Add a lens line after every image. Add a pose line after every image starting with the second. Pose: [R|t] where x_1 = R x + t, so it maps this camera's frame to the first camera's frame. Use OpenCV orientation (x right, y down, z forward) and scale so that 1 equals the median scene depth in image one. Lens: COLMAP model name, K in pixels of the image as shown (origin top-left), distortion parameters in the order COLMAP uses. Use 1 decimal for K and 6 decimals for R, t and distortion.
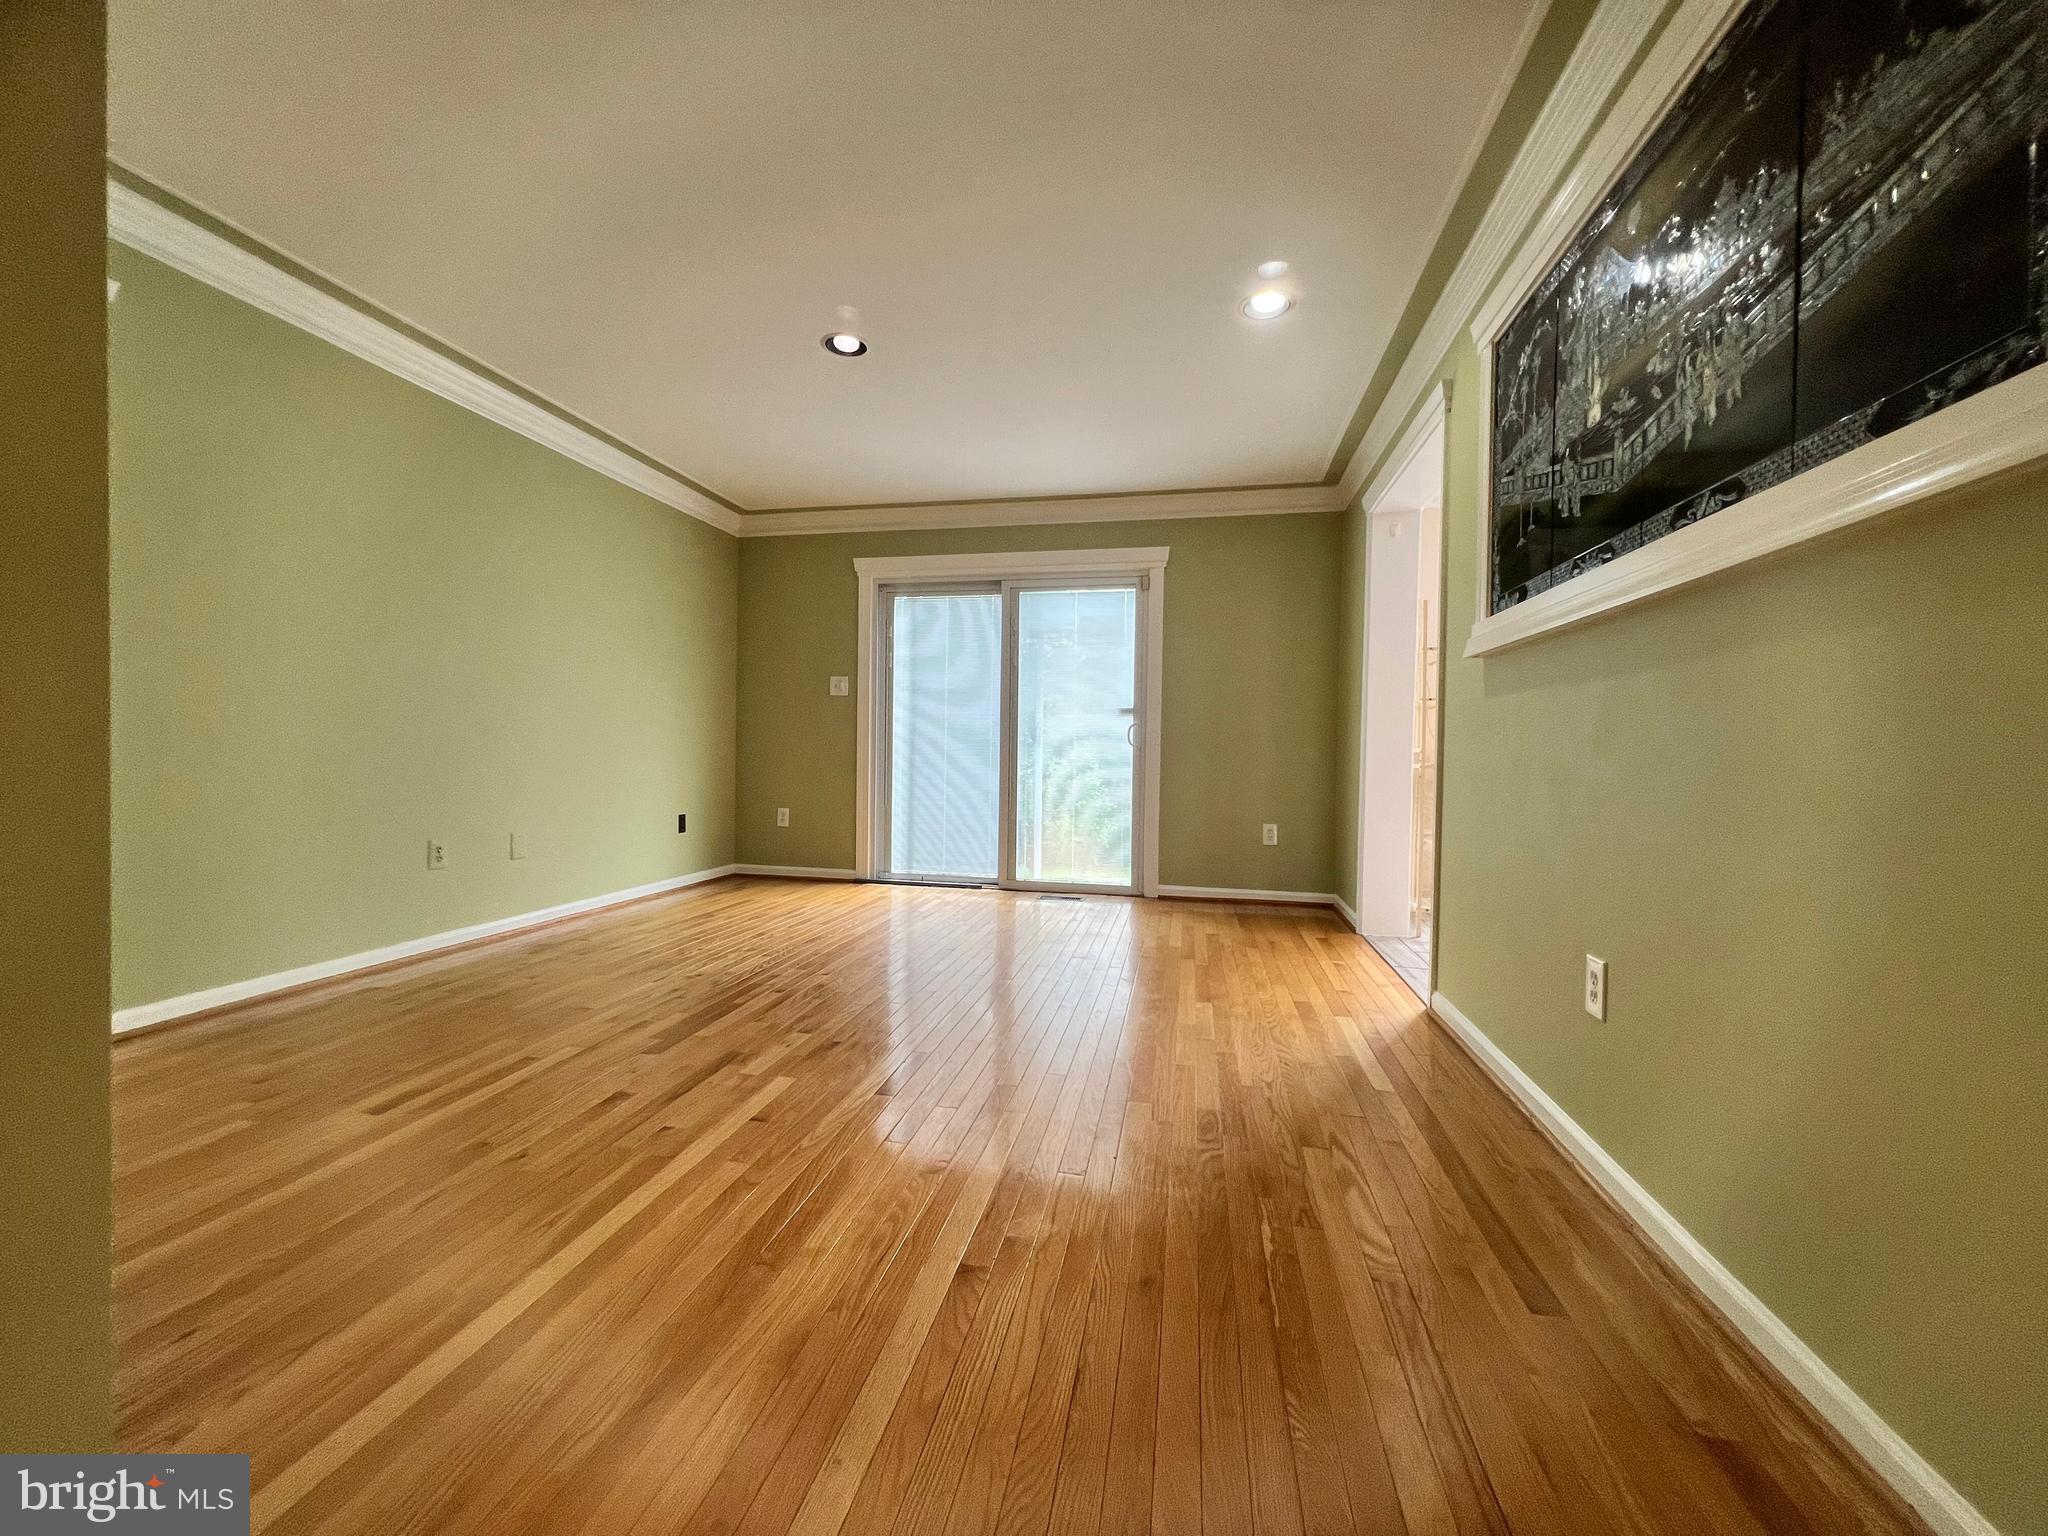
lens RADIAL K [[820.5, 0, 1018.3], [0, 820.5, 759.7], [0, 0, 1]] dist [-0.000453, 0.000053]
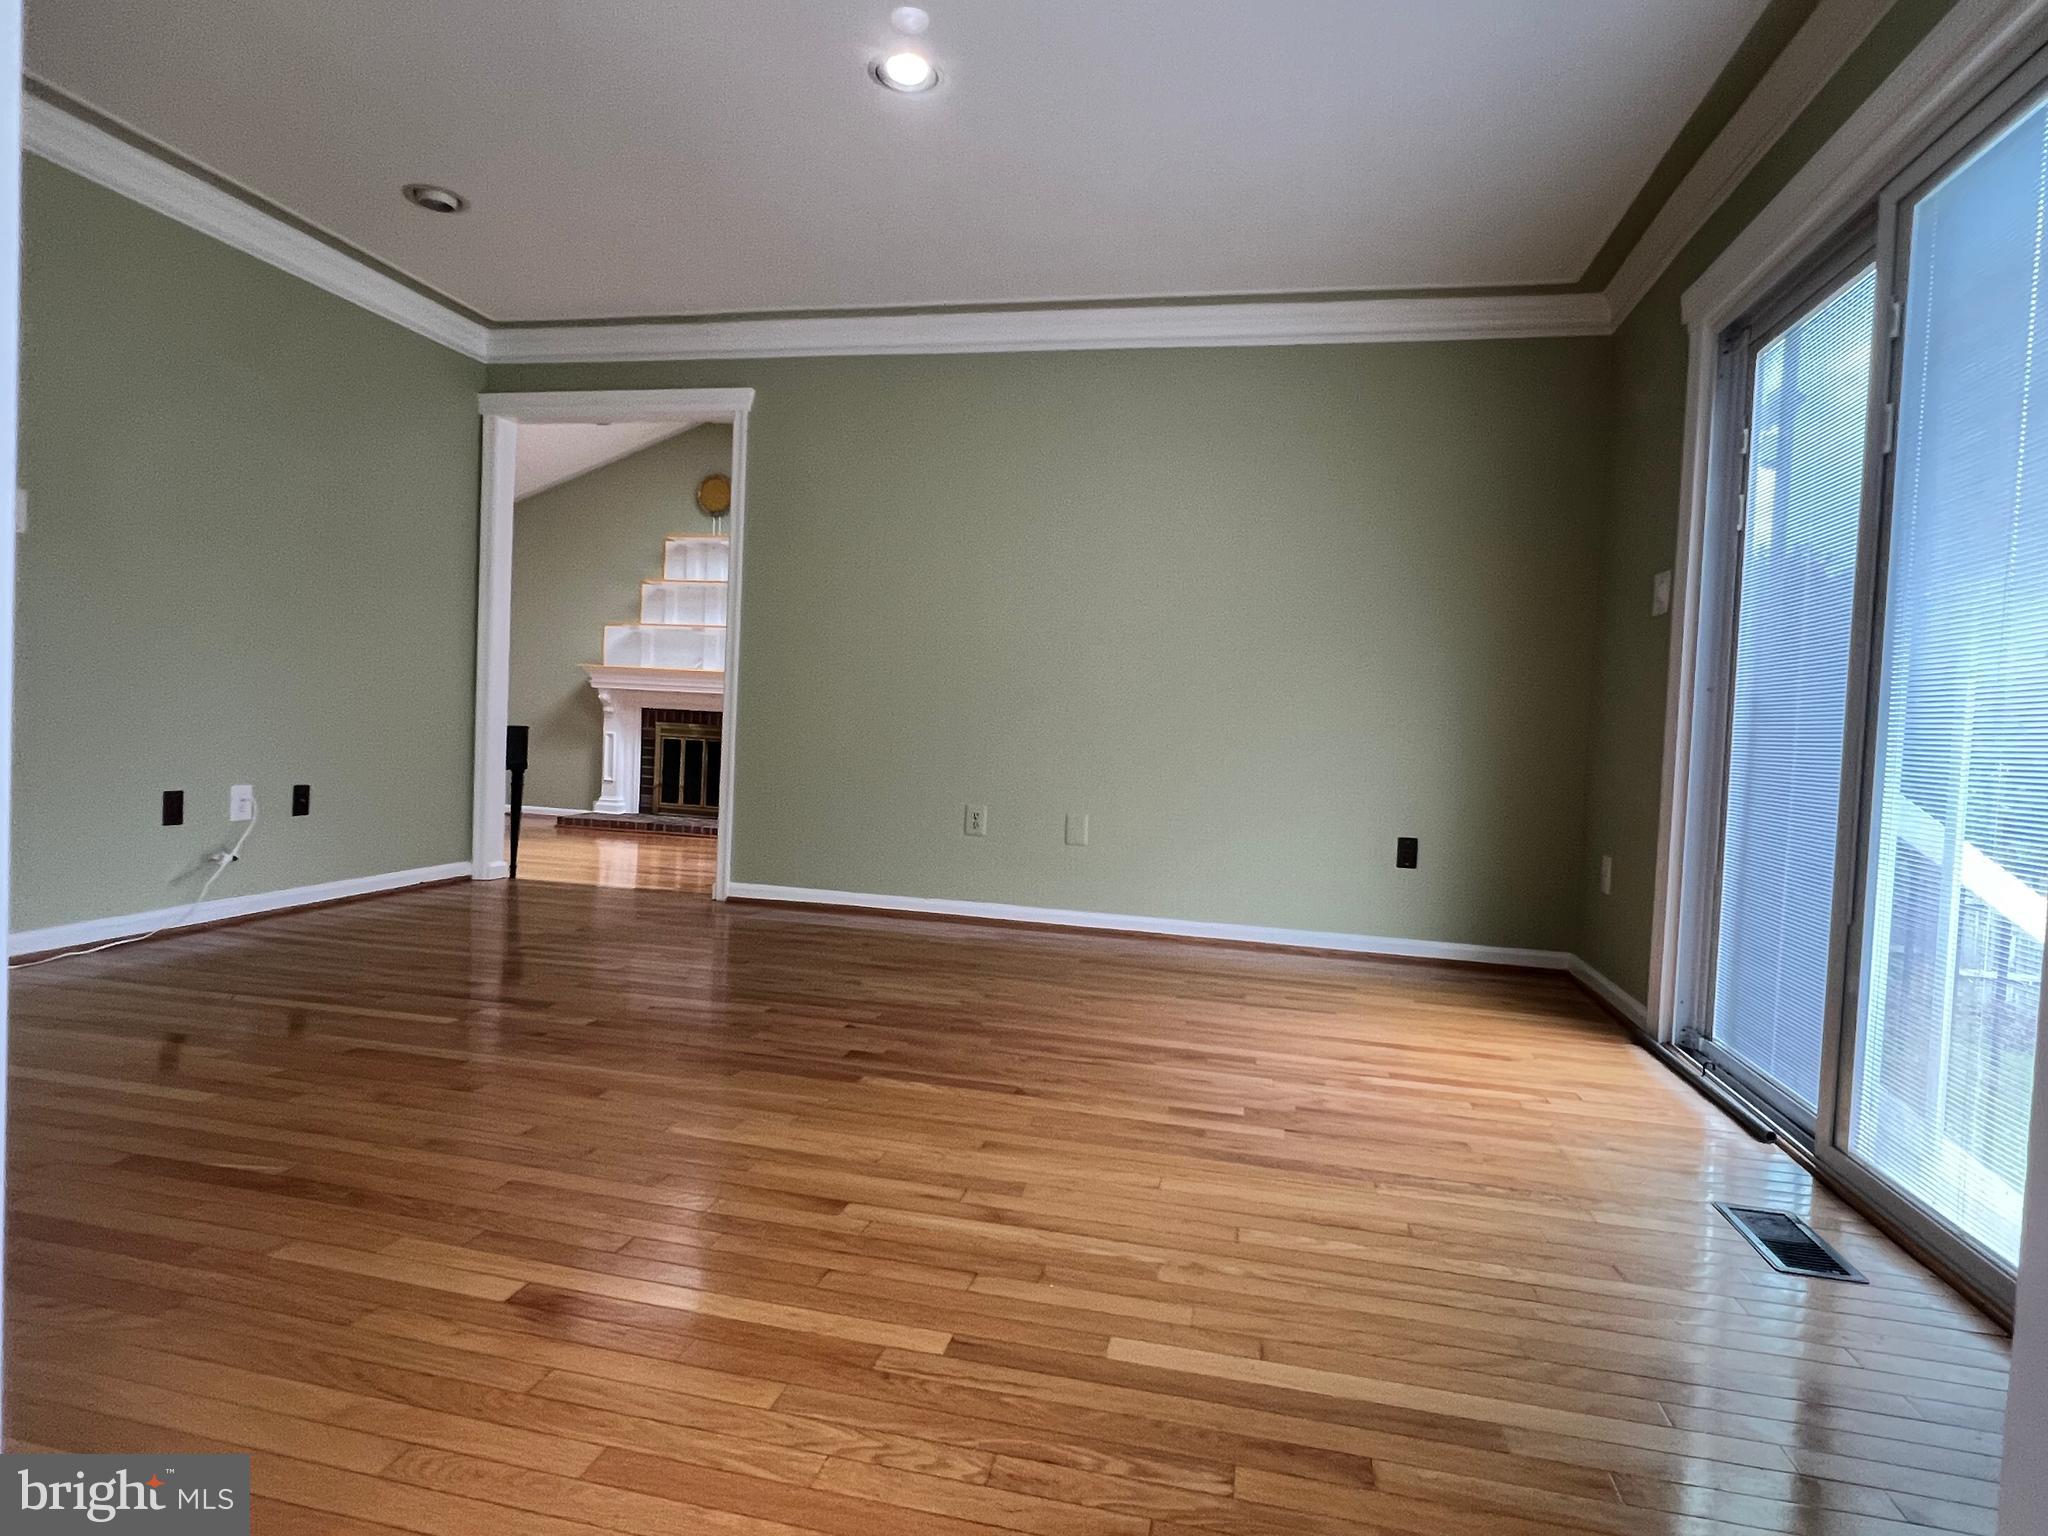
lens RADIAL K [[1142.4, 0, 1037.7], [0, 1142.4, 780.1], [0, 0, 1]] dist [-0.028807, 0.003983]
pose [[-0.008148, 0.029512, -0.999531, 0.433054], [-0.056765, 0.997939, 0.029928, 0.013935], [0.998354, 0.056982, -0.006456, 0.717834]]
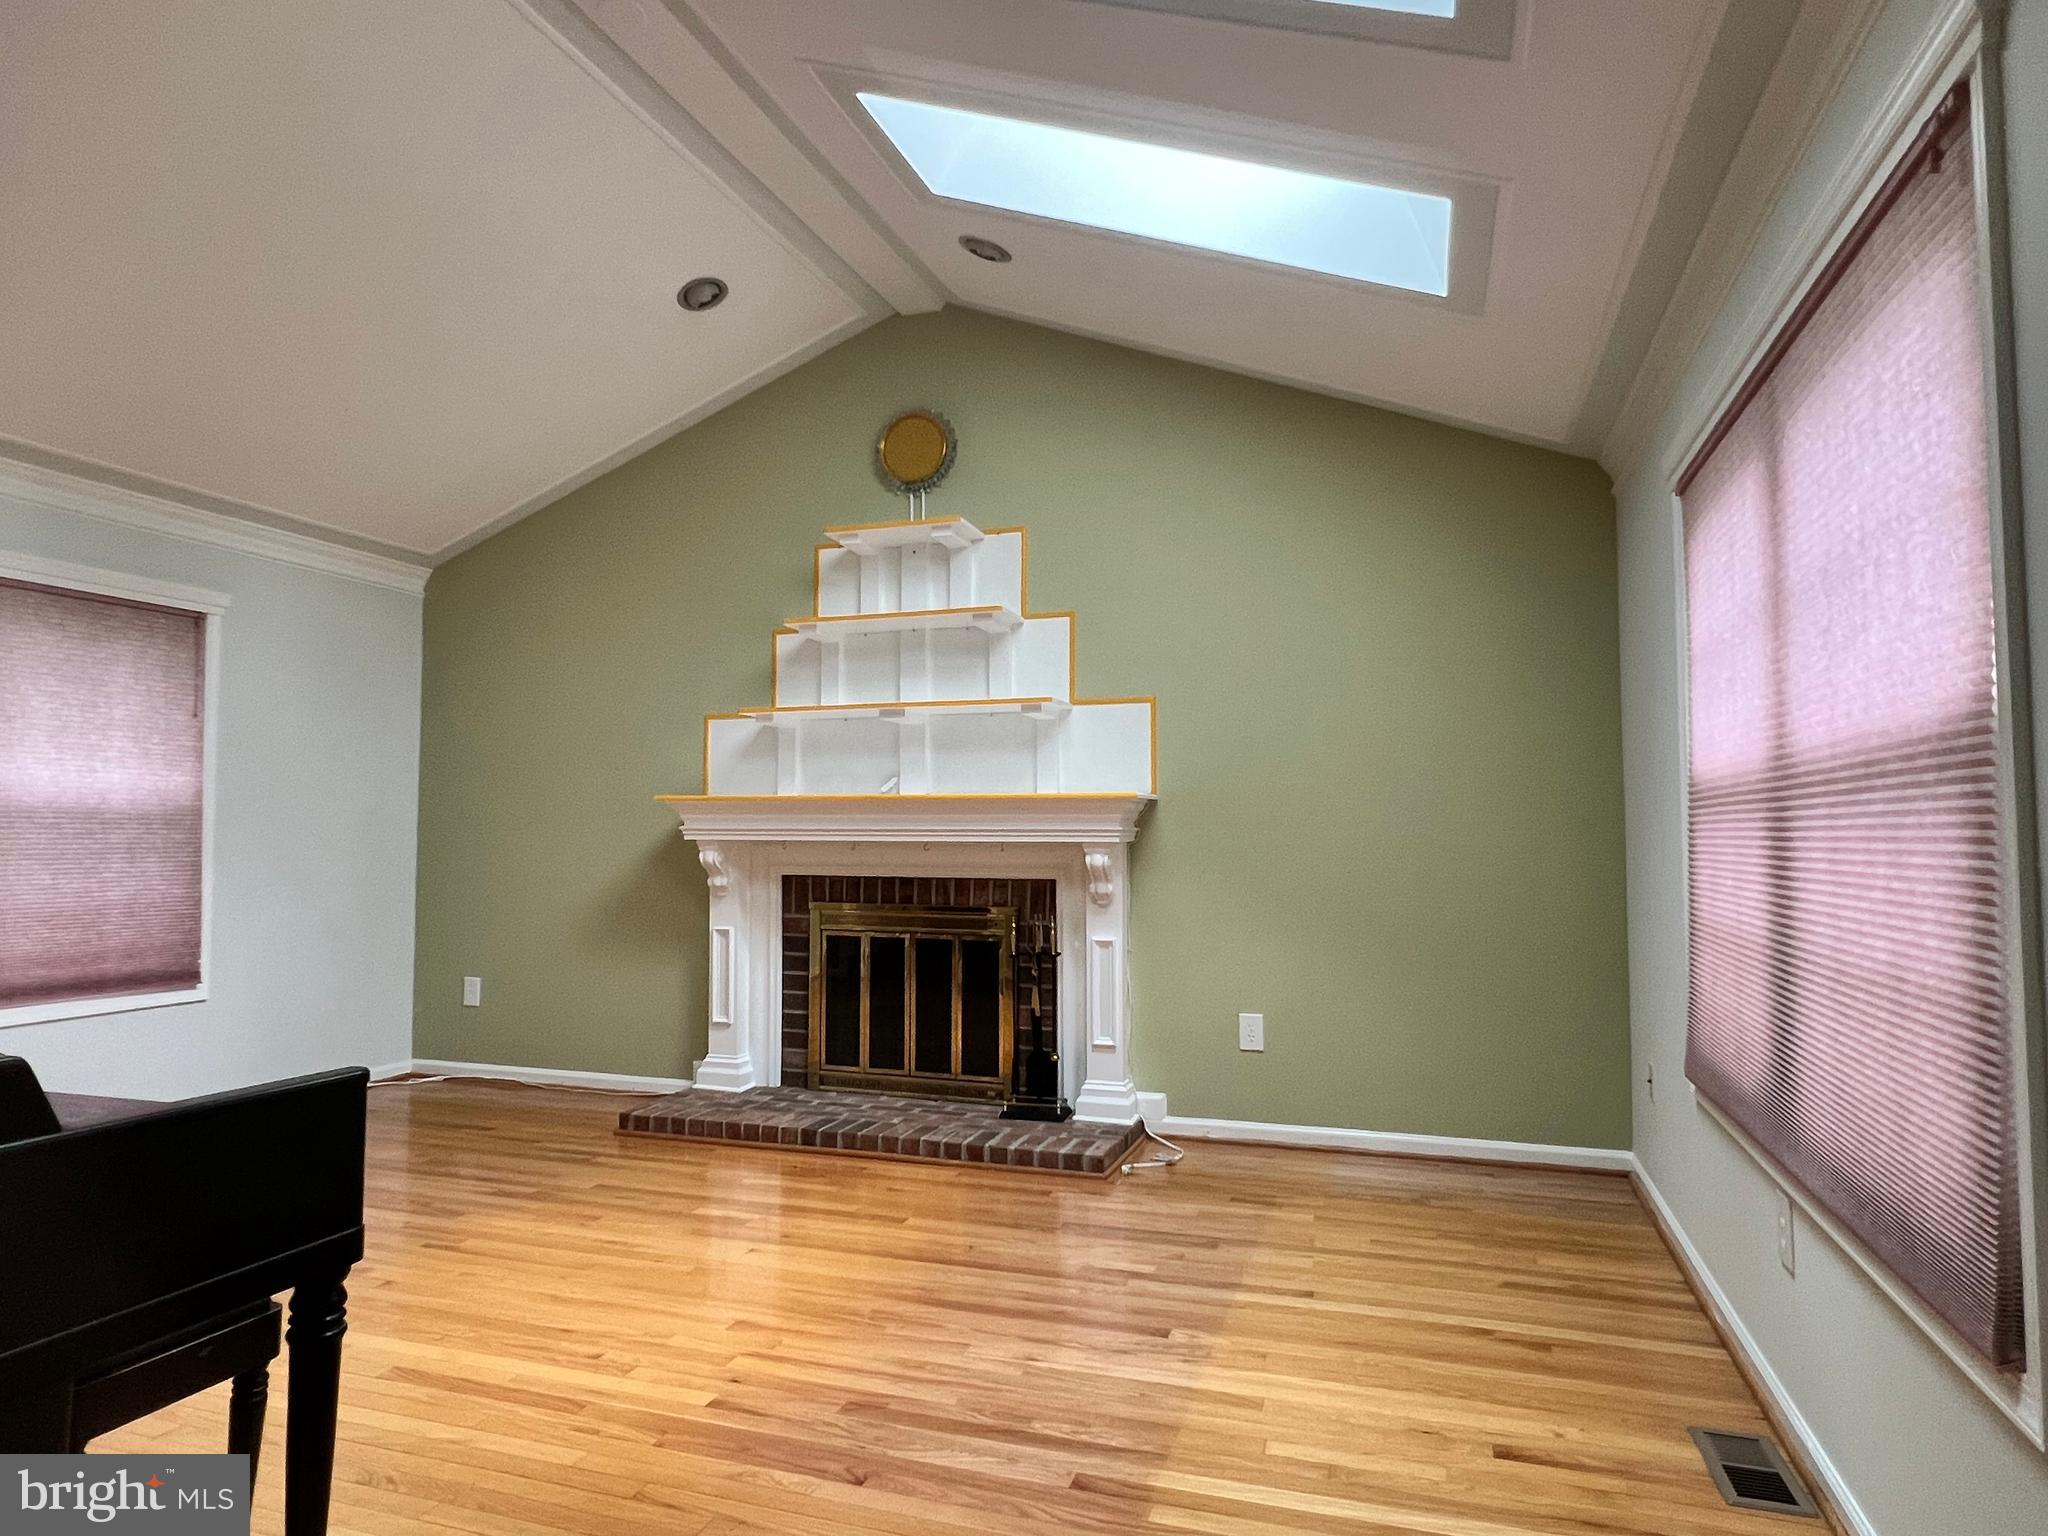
lens RADIAL K [[1194.8, 0, 1014.7], [0, 1194.8, 772.3], [0, 0, 1]] dist [-0.051984, -0.000103]
pose [[-0.132259, -0.069982, -0.988742, -0.001707], [-0.010097, 0.997548, -0.069254, -0.007267], [0.991164, 0.000823, -0.132641, 0.552546]]
